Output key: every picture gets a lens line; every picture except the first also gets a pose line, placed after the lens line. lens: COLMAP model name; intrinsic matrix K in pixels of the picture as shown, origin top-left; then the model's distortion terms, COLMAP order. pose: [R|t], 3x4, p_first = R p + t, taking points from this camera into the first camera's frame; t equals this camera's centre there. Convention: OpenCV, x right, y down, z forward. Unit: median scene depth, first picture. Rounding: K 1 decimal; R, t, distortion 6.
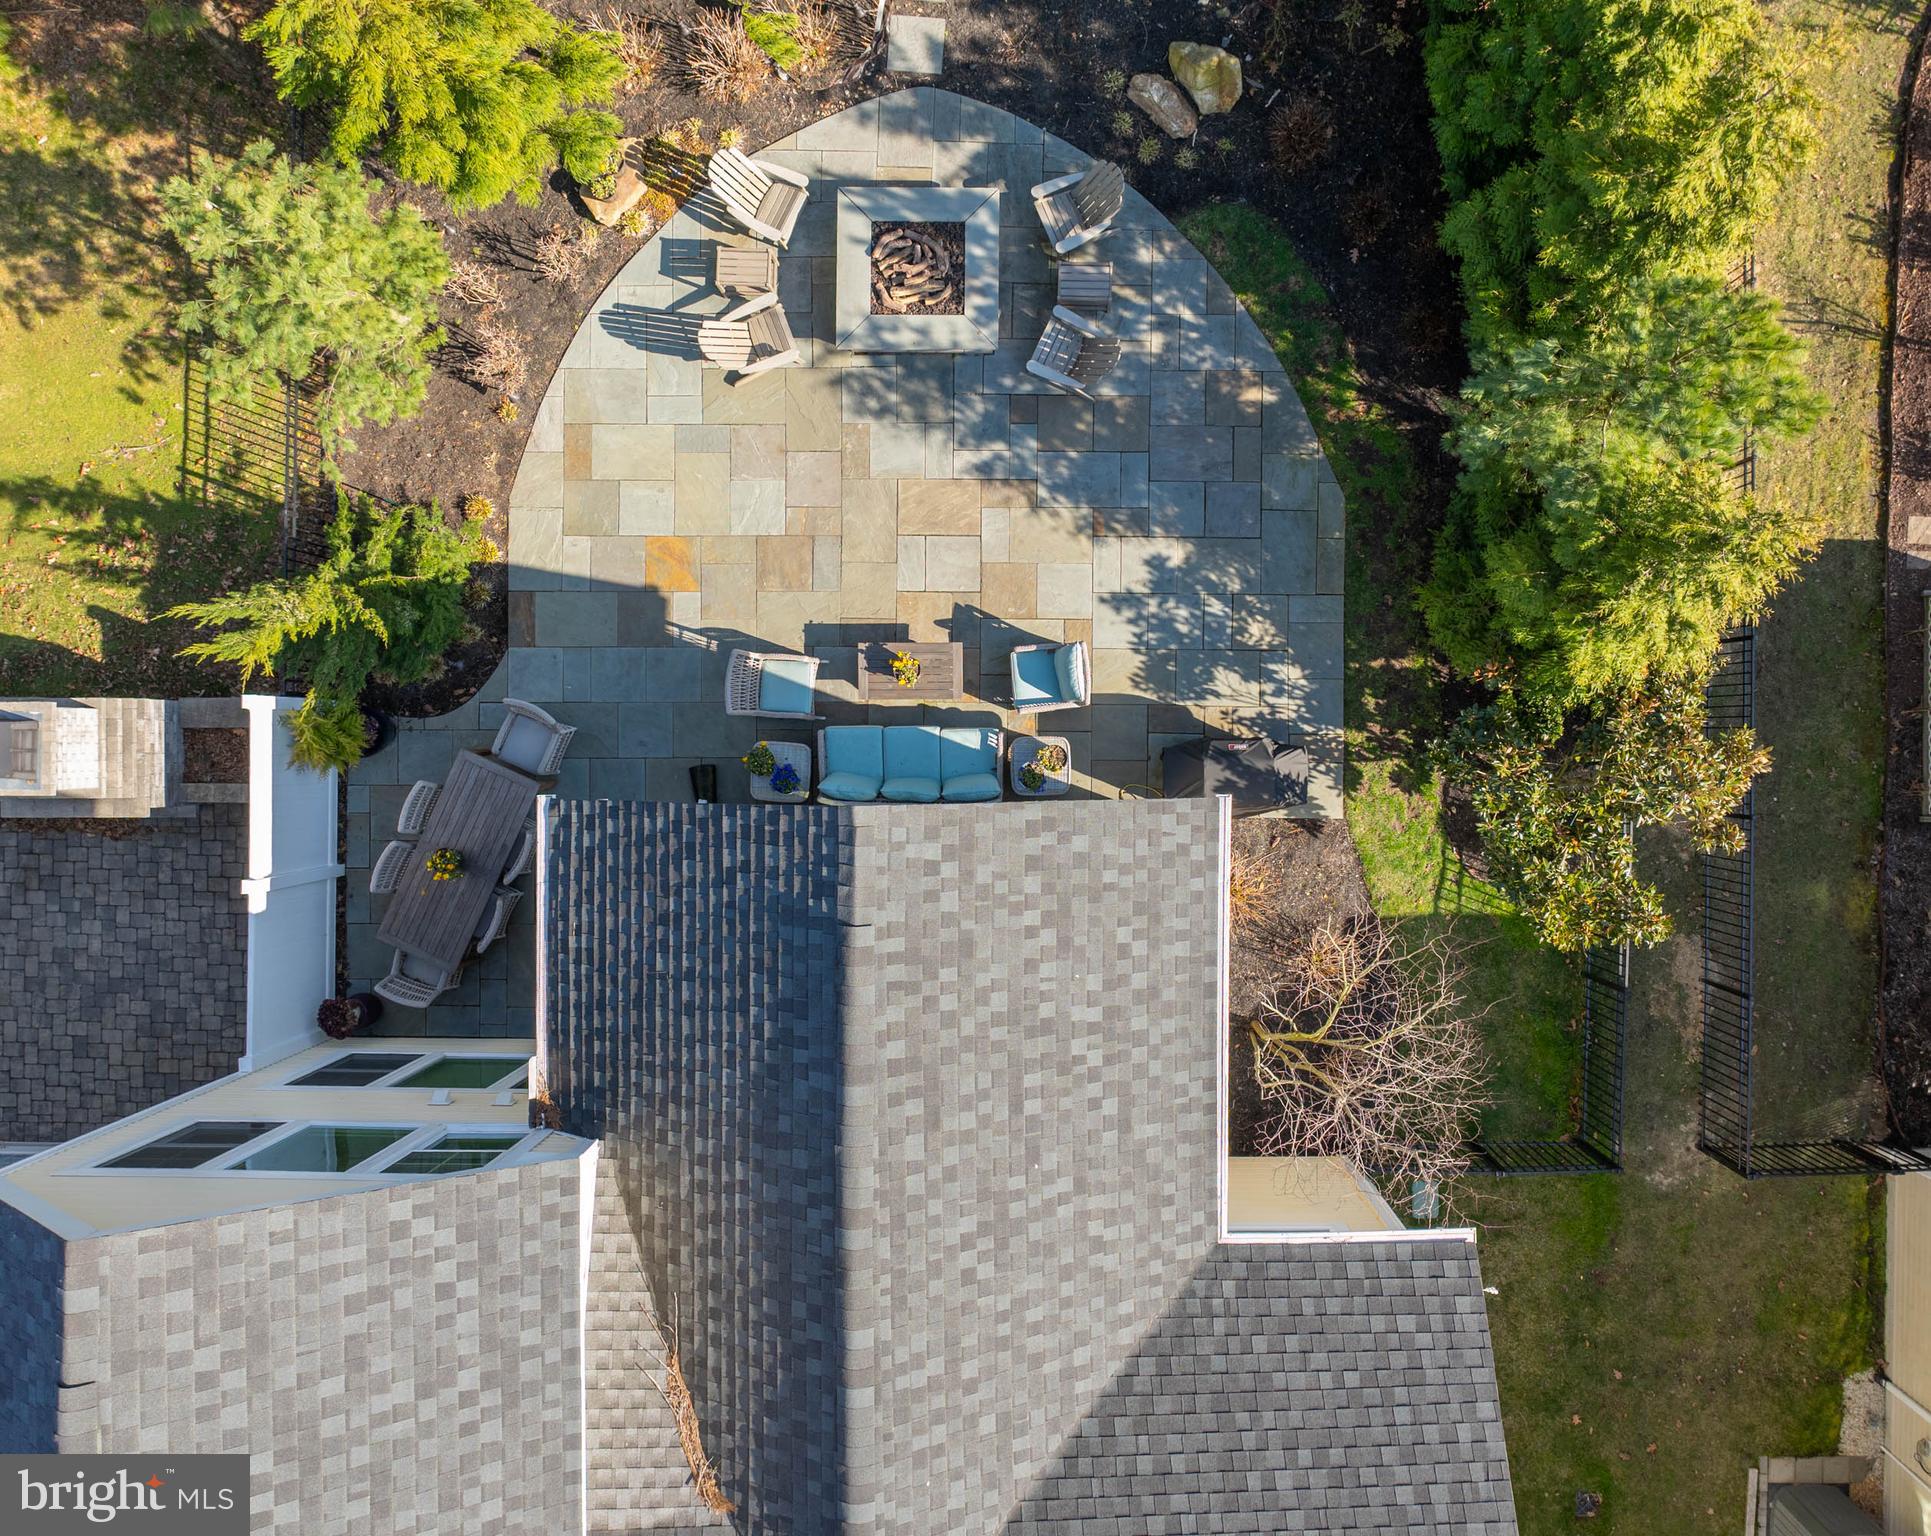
lens RADIAL K [[1526.5, 0, 1031.8], [0, 1526.5, 744.0], [0, 0, 1]] dist [-0.030271, 0.000798]
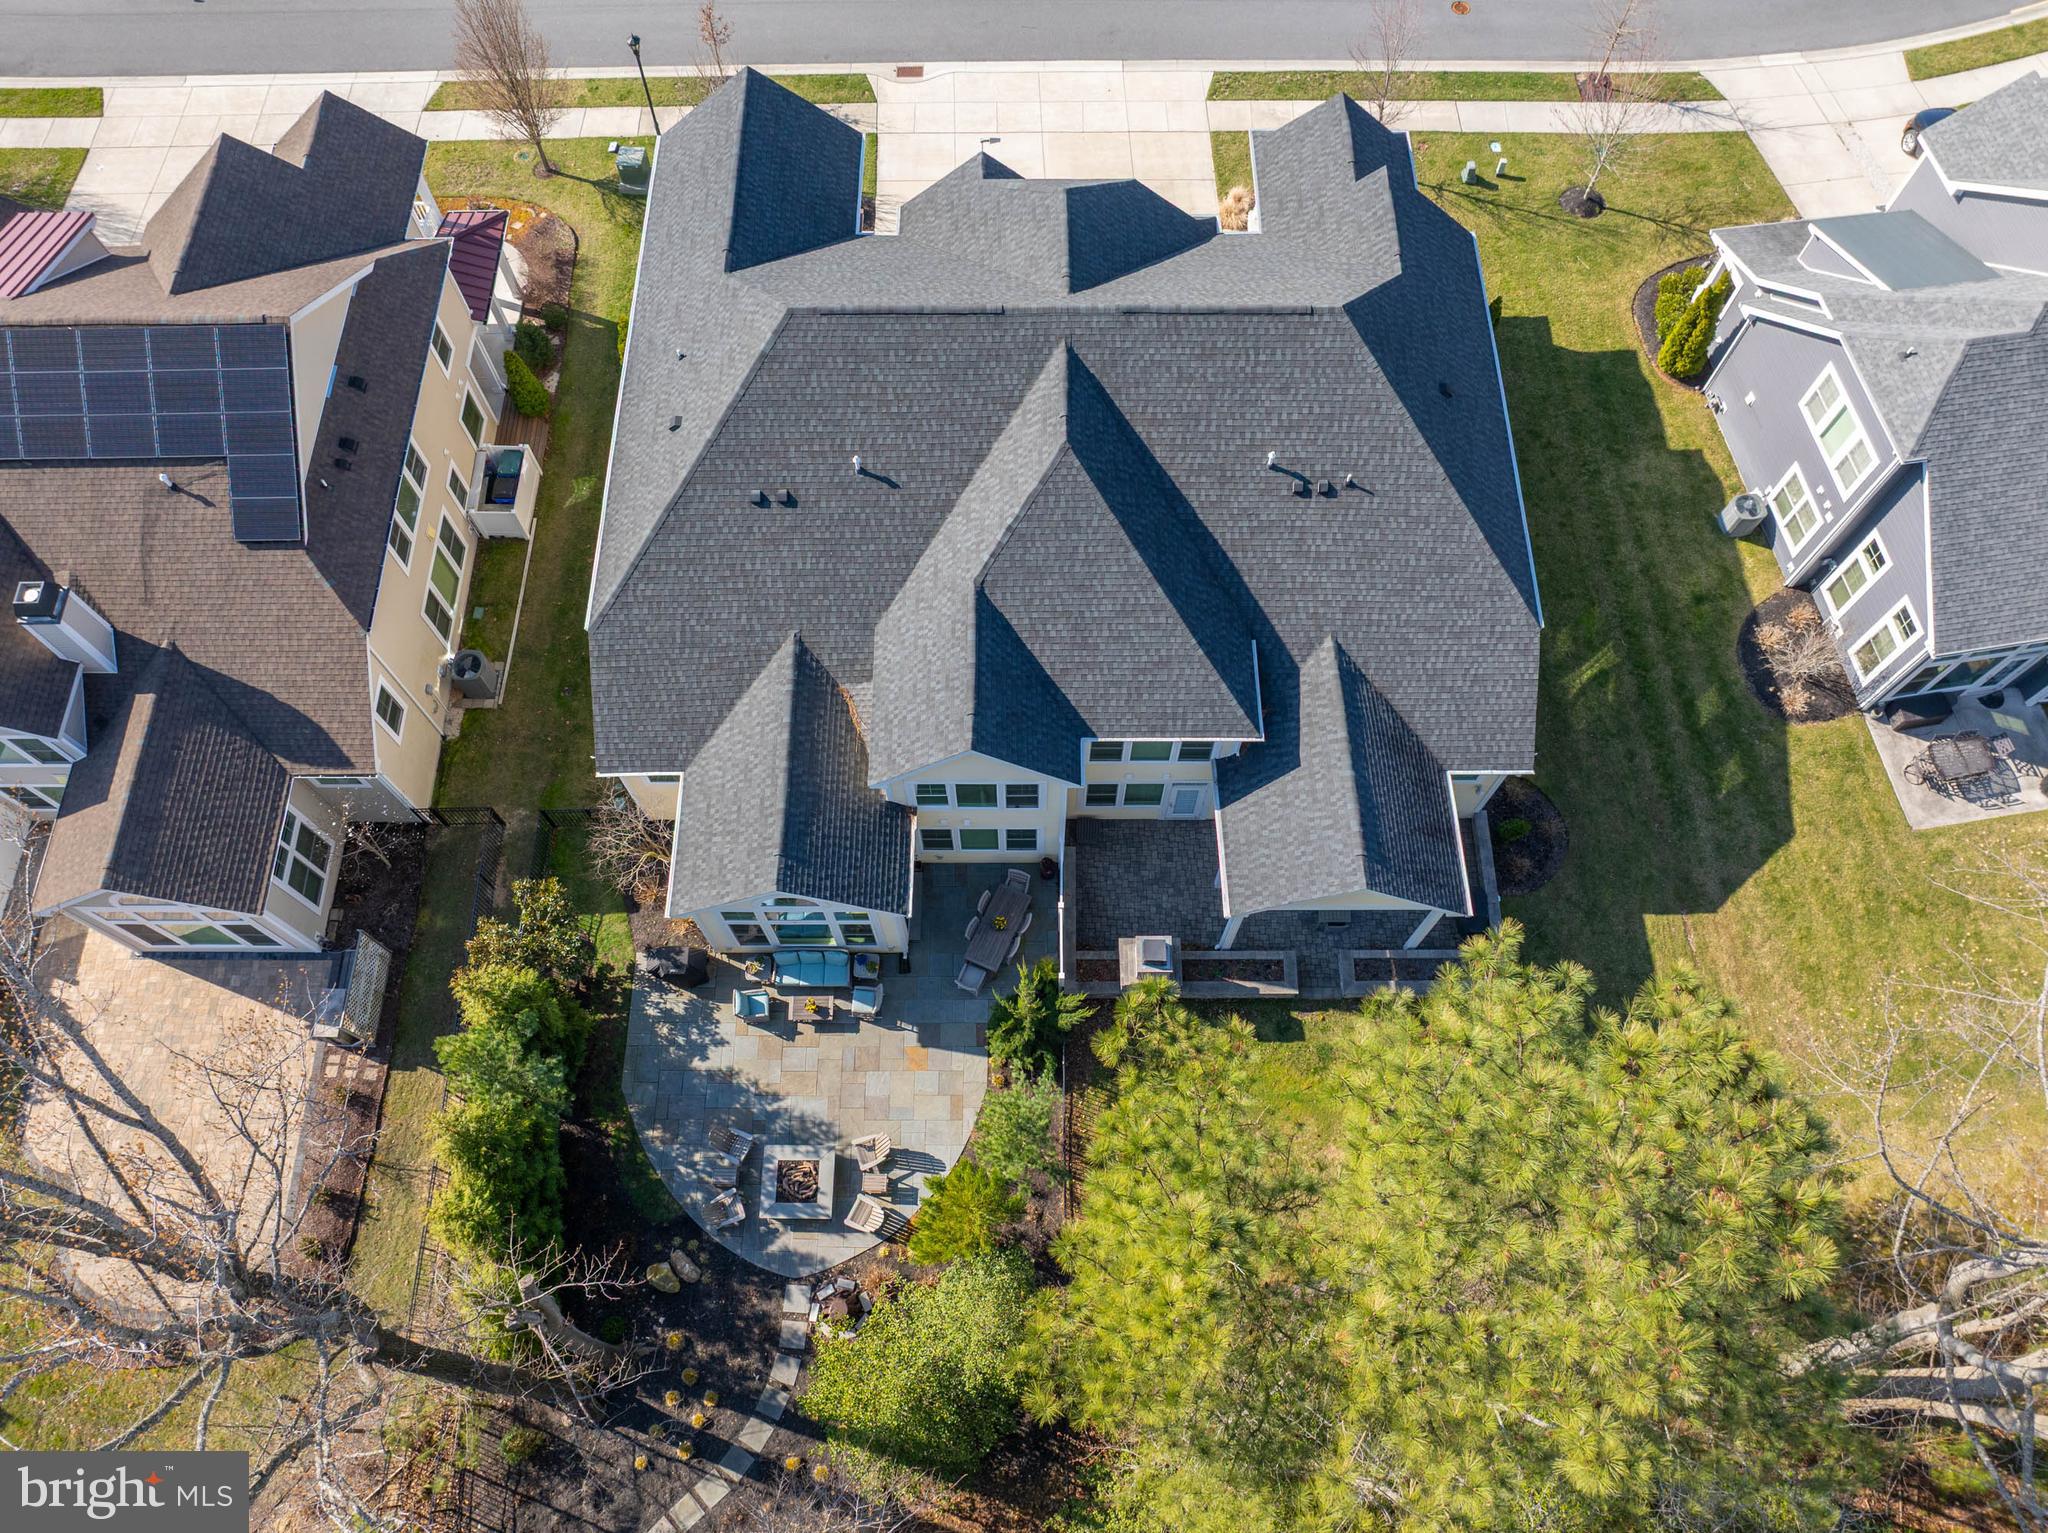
lens RADIAL K [[1455.0, 0, 1024.2], [0, 1455.0, 762.0], [0, 0, 1]] dist [-0.036550, -0.002180]
pose [[-0.999943, 0.007313, 0.007757, -0.422354], [-0.003545, -0.914324, 0.404968, -0.600557], [0.010054, 0.404917, 0.914298, -1.184824]]
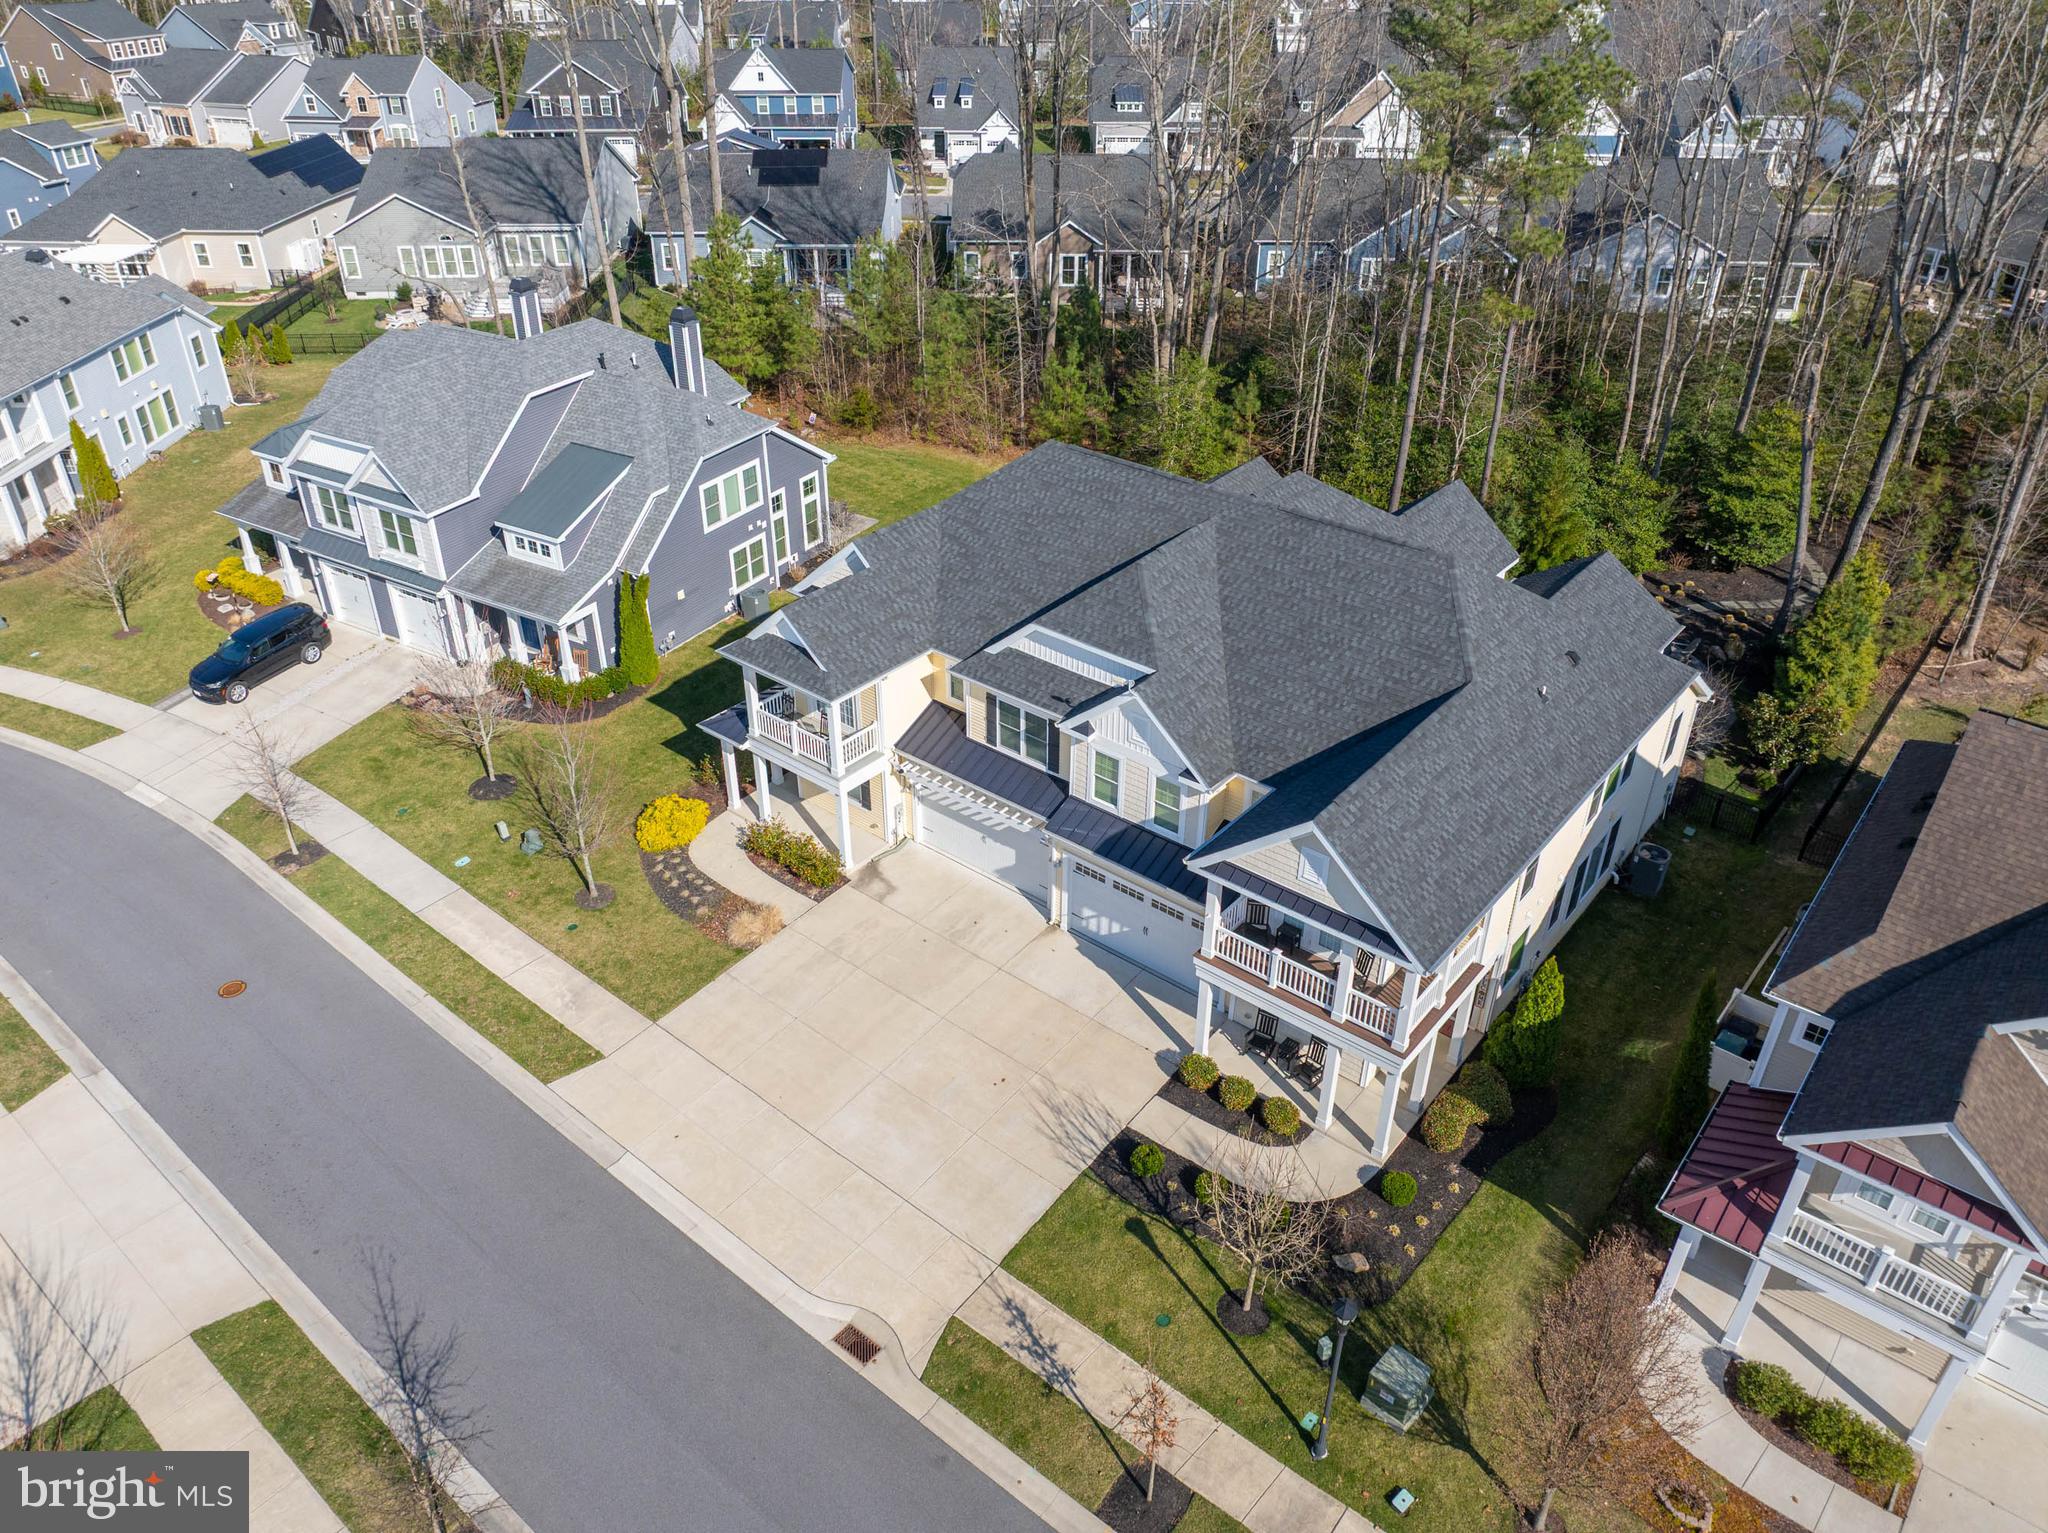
lens RADIAL K [[1455.0, 0, 1024.2], [0, 1455.0, 762.0], [0, 0, 1]] dist [-0.036550, -0.002180]
pose [[0.772691, 0.342587, -0.534400, 0.688284], [-0.634732, 0.406416, -0.657222, 2.752874], [-0.007967, 0.847030, 0.531485, -0.479368]]
